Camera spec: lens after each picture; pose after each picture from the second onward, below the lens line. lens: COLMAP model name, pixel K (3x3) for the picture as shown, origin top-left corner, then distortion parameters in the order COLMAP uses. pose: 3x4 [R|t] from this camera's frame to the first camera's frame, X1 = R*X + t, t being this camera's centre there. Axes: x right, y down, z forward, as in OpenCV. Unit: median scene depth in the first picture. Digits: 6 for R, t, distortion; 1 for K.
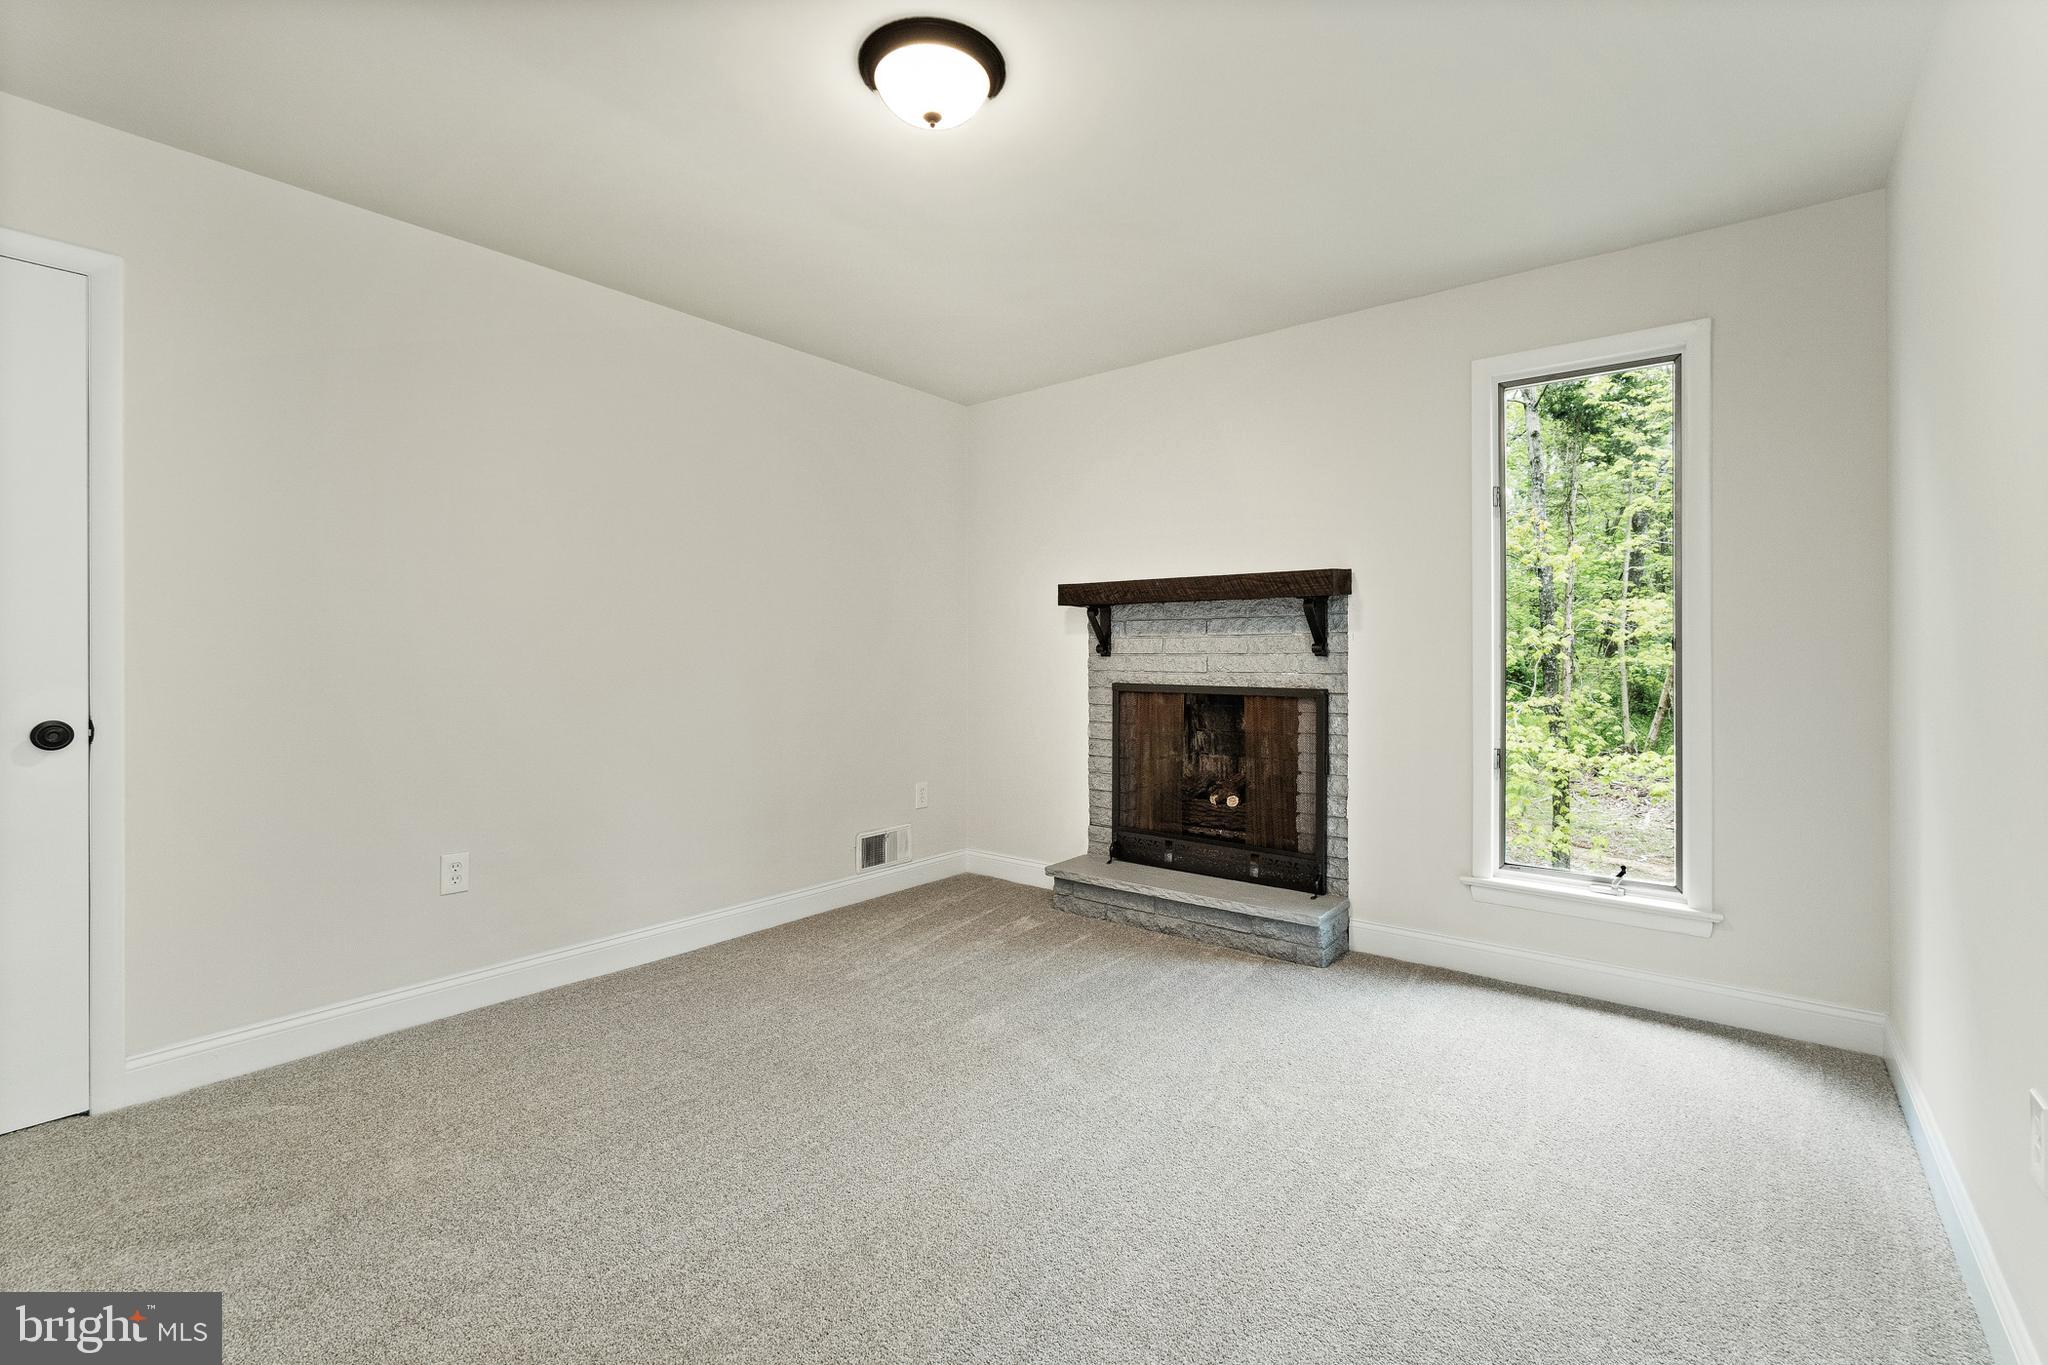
lens RADIAL K [[917.1, 0, 1000.3], [0, 917.1, 644.9], [0, 0, 1]] dist [-0.001333, 0.000781]
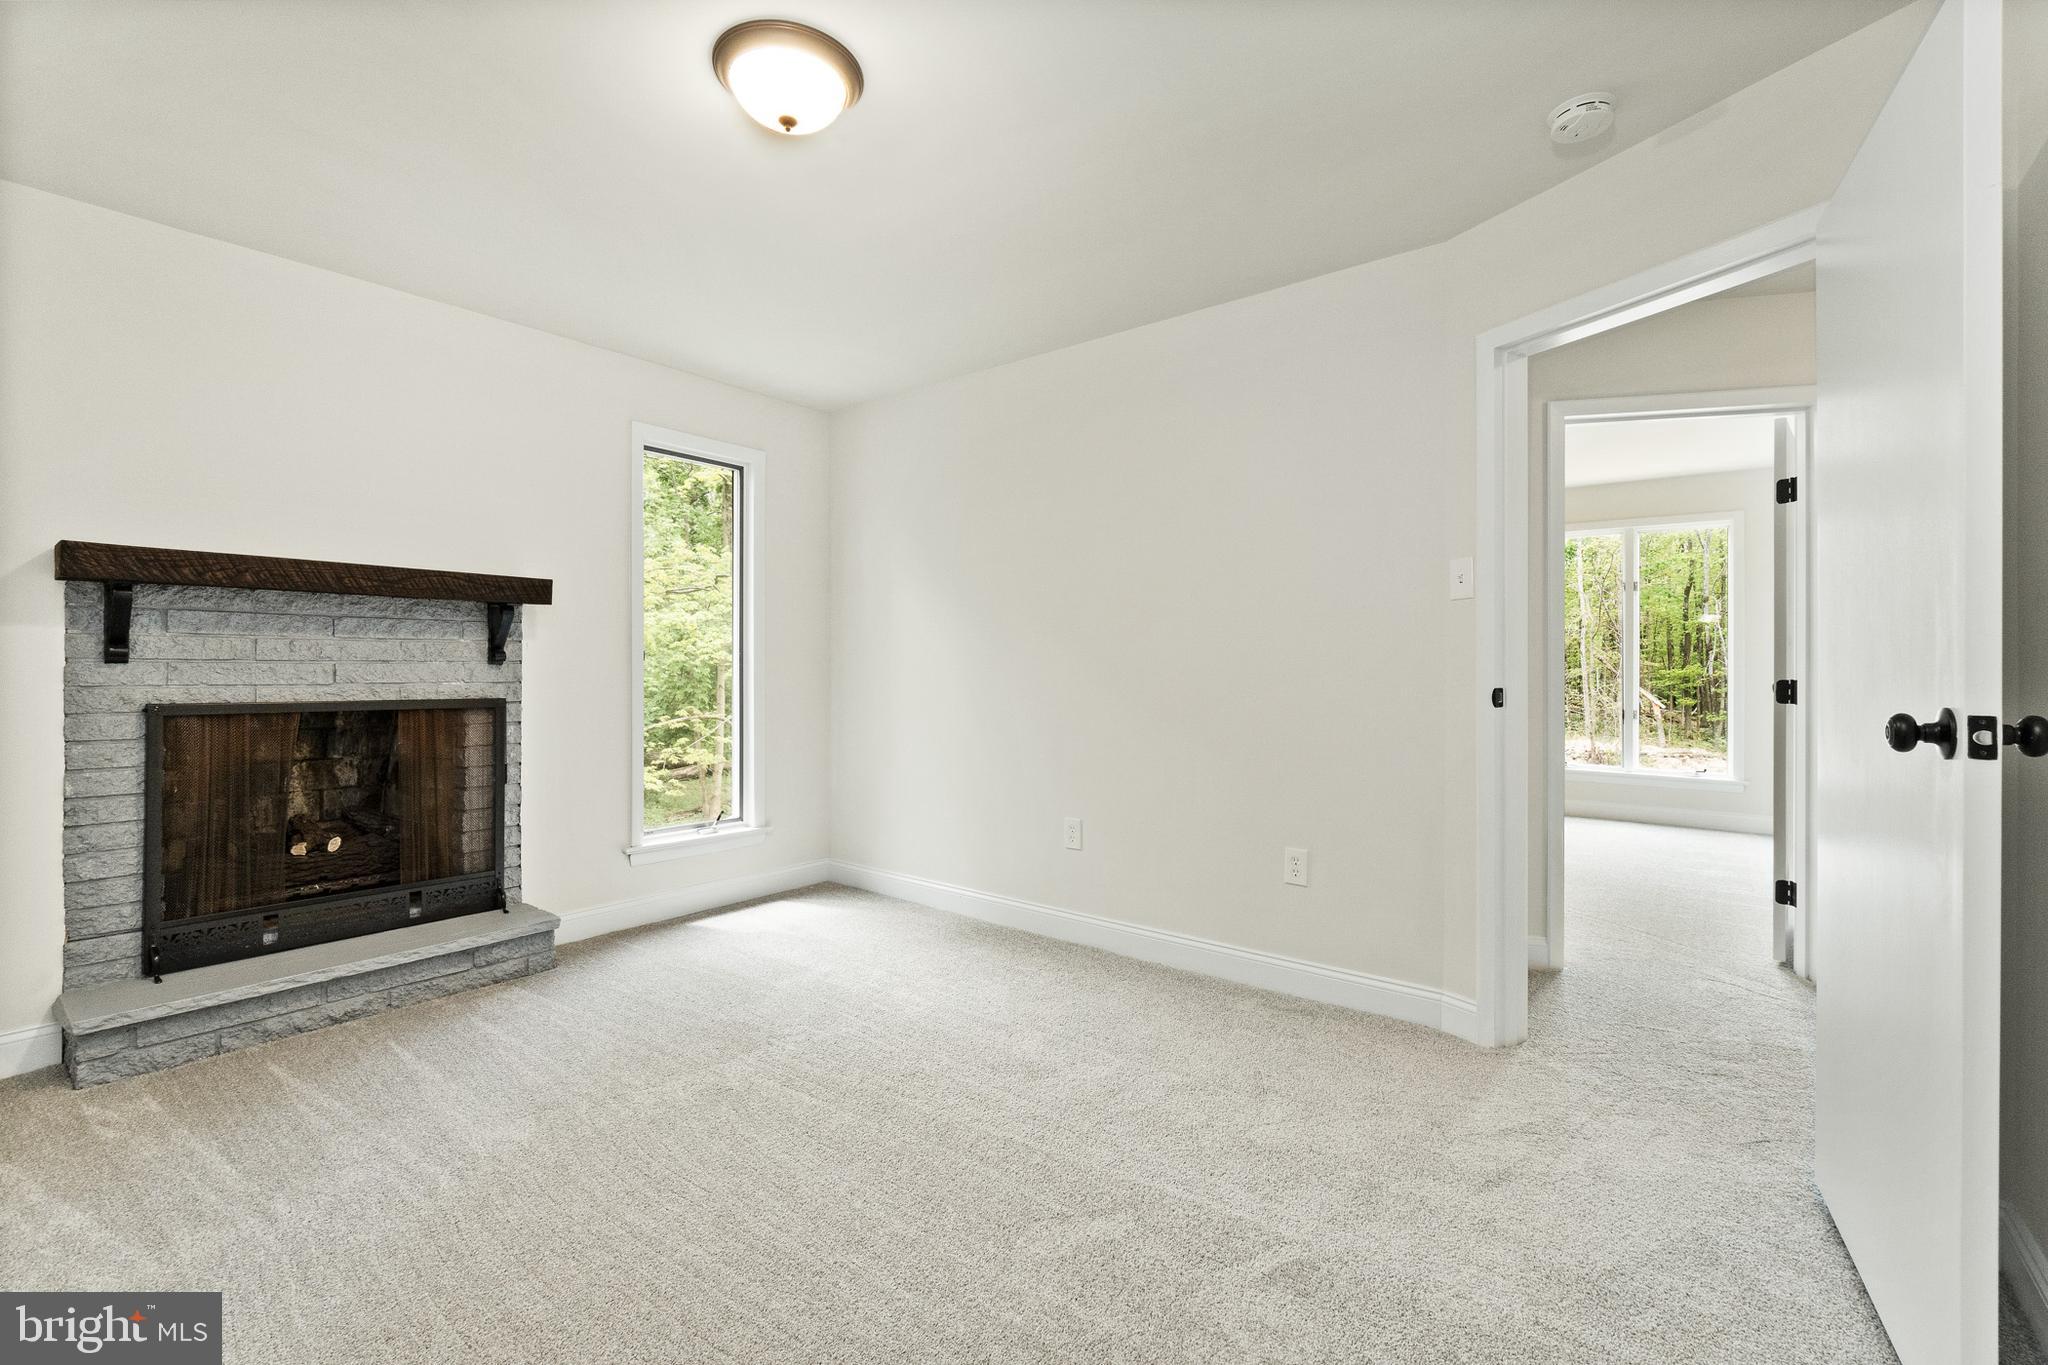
lens RADIAL K [[882.9, 0, 1025.8], [0, 882.9, 670.1], [0, 0, 1]] dist [-0.003271, -0.000146]
pose [[-0.031495, 0.000988, 0.999503, -0.558909], [-0.010527, 0.999944, -0.001321, 0.012730], [-0.999448, -0.010563, -0.031483, 0.435482]]
